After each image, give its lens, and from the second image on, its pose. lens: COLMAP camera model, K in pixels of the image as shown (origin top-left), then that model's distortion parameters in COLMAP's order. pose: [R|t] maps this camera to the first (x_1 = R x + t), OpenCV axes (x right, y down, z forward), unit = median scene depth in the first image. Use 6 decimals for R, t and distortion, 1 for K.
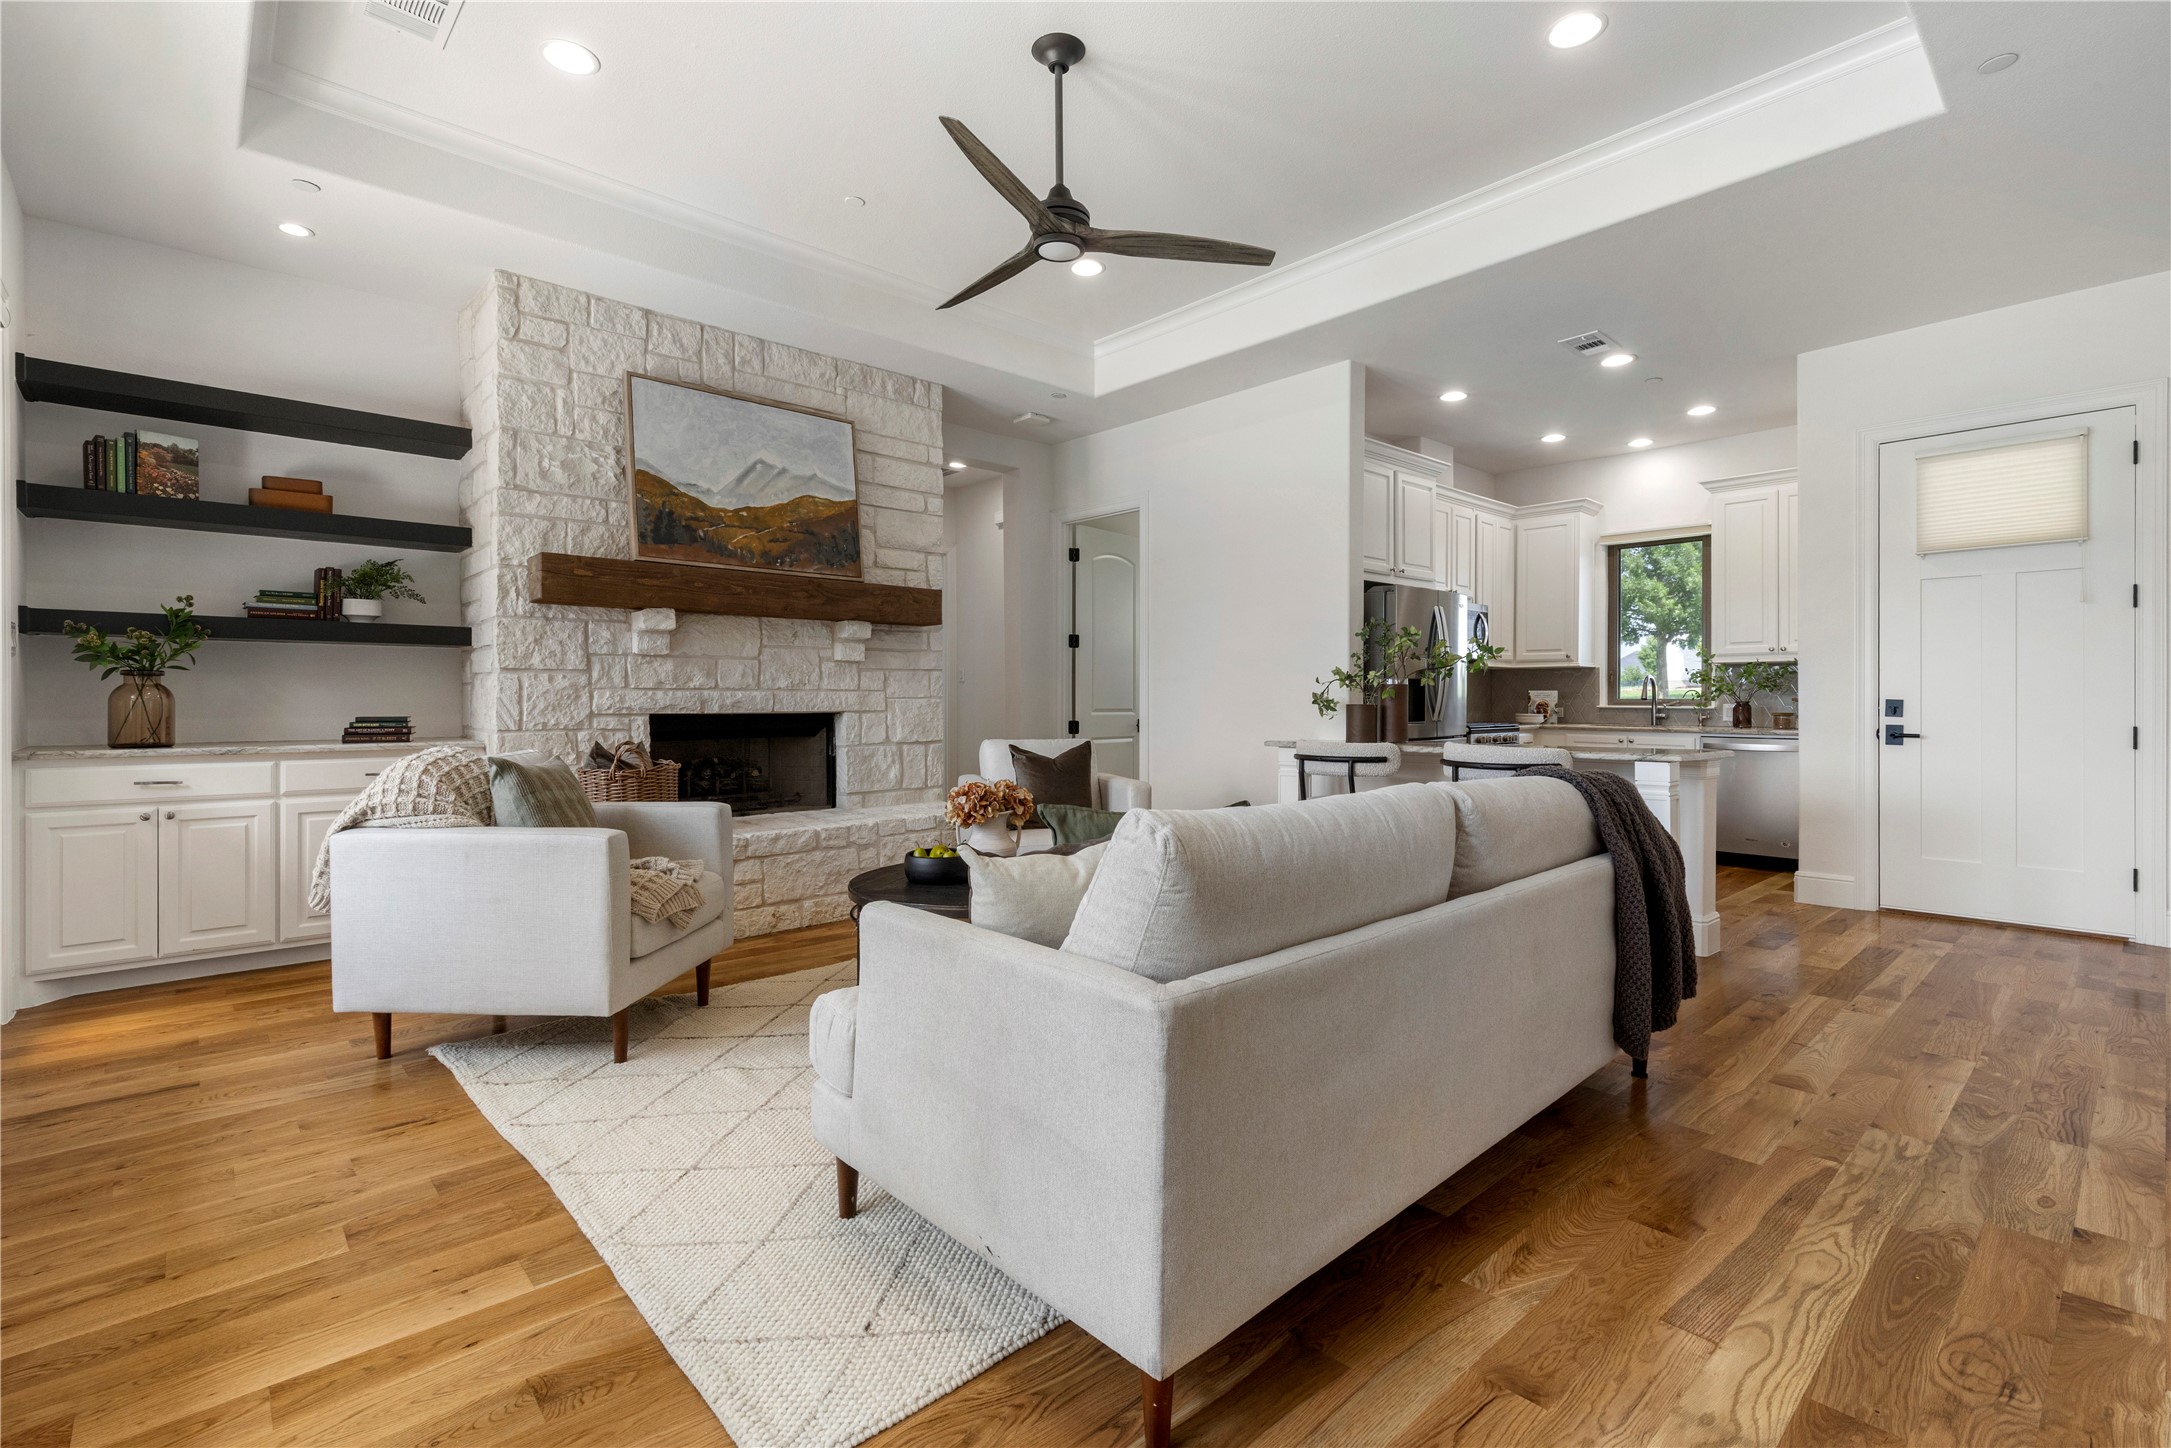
lens RADIAL K [[982.5, 0, 1084.2], [0, 982.5, 707.8], [0, 0, 1]] dist [-0.000670, 0.000072]
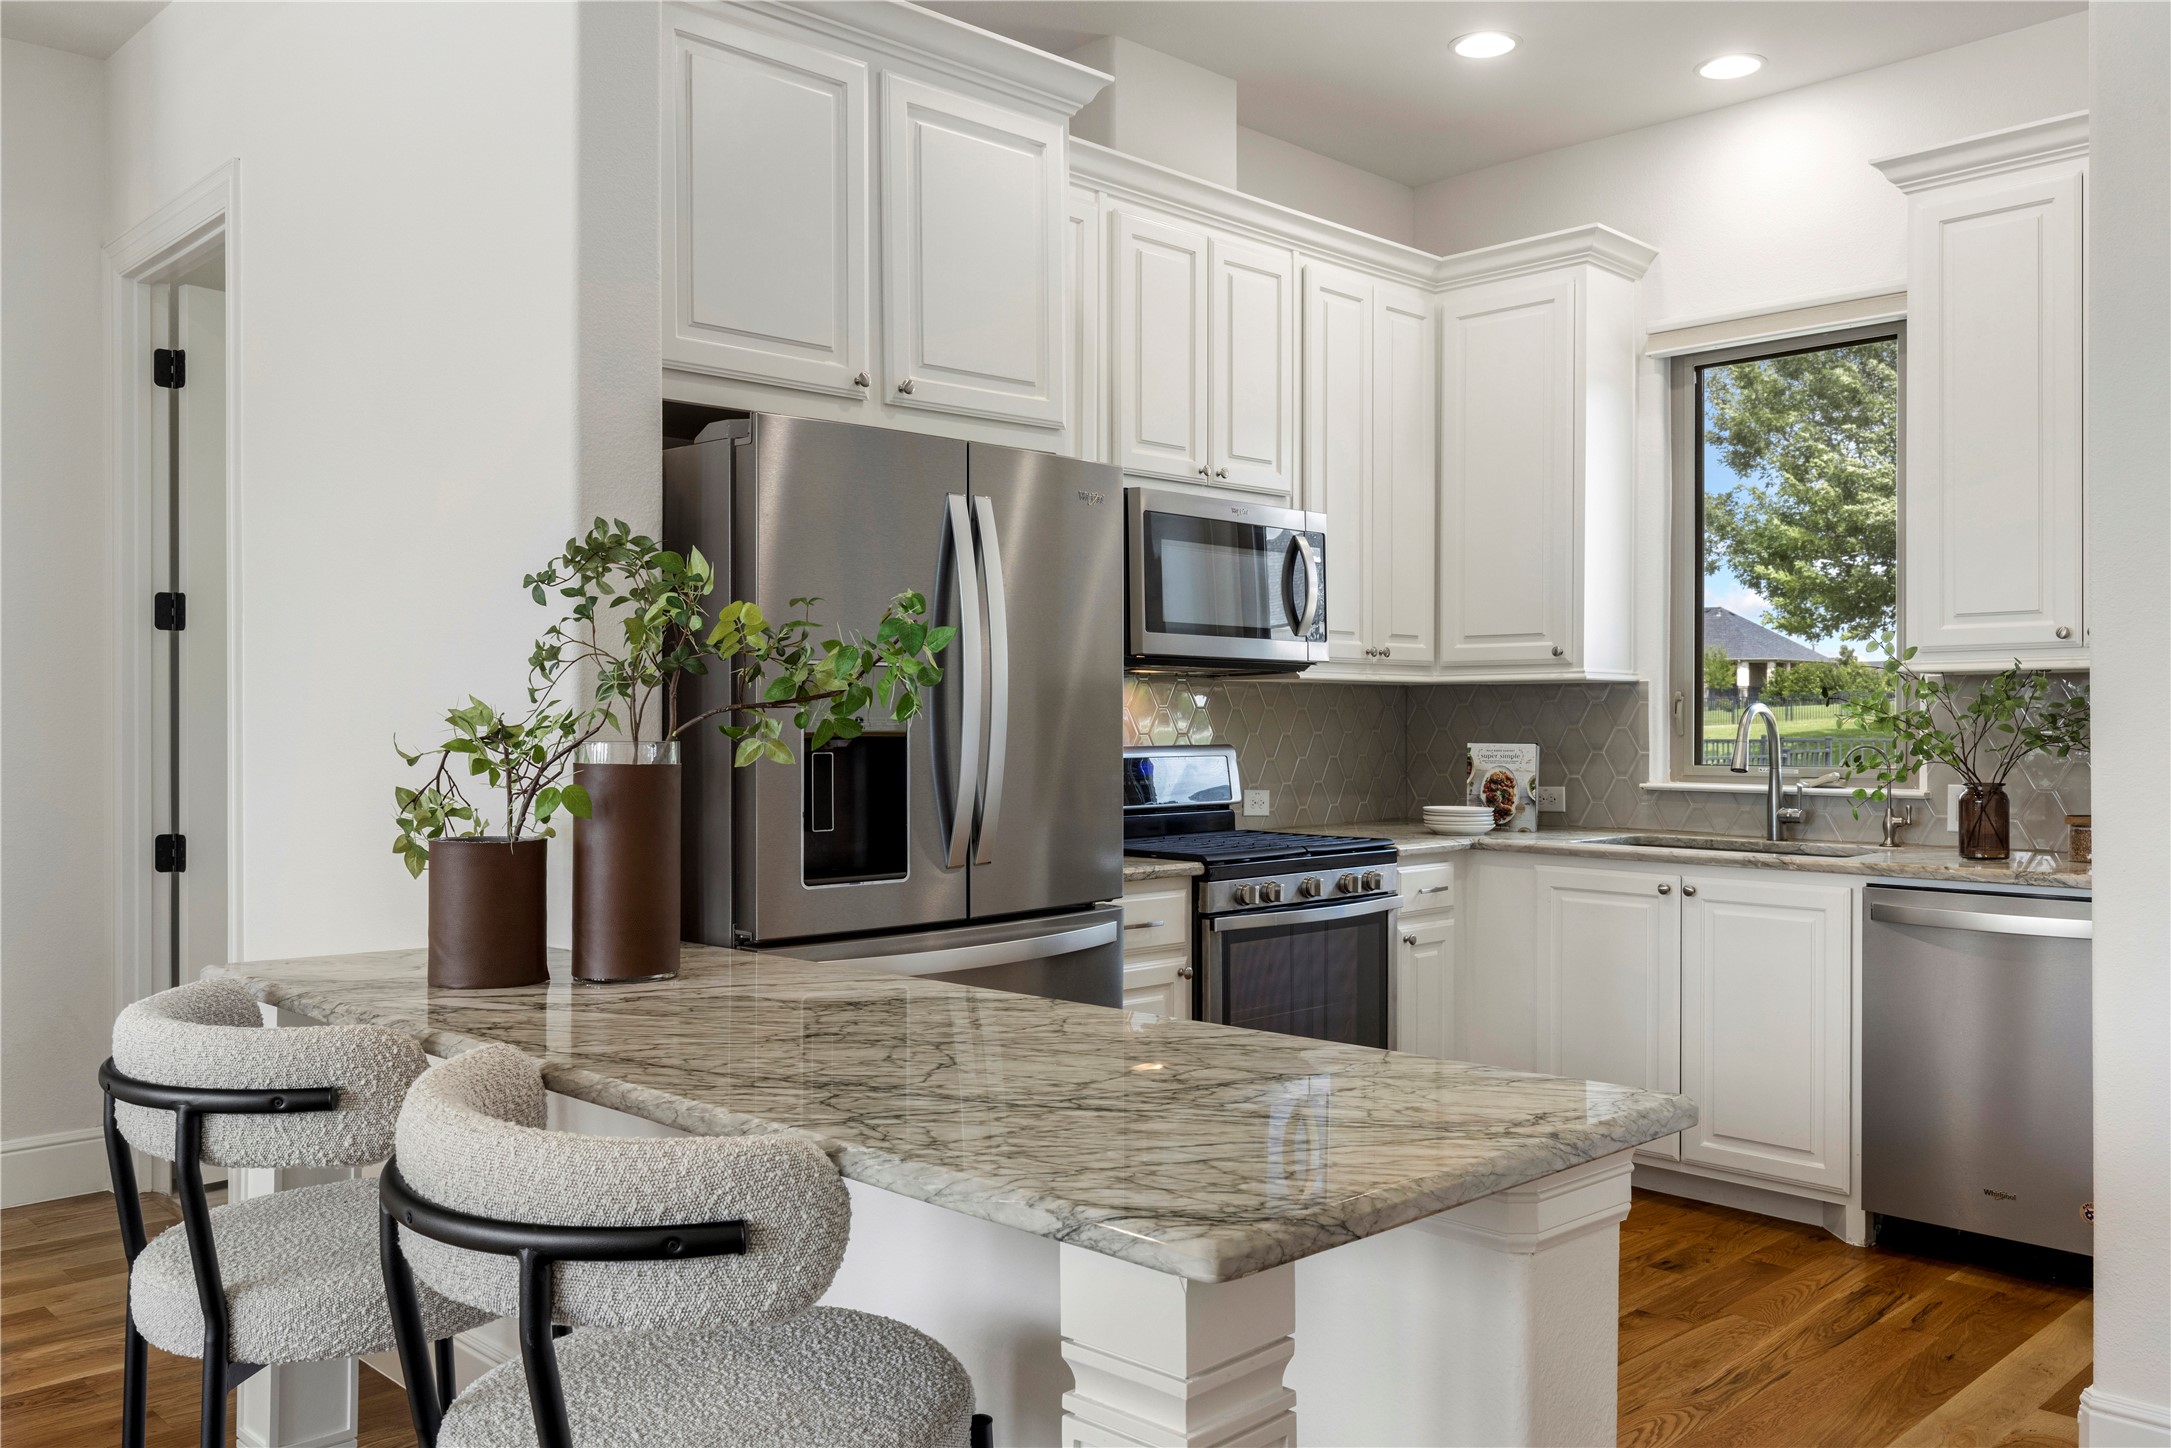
lens RADIAL K [[1748.9, 0, 1087.2], [0, 1748.9, 721.5], [0, 0, 1]] dist [0.014056, 0.006892]
pose [[0.999446, -0.002487, 0.033196, 0.435475], [0.002889, 0.999923, -0.012055, -0.027613], [-0.033164, 0.012145, 0.999376, 0.511904]]
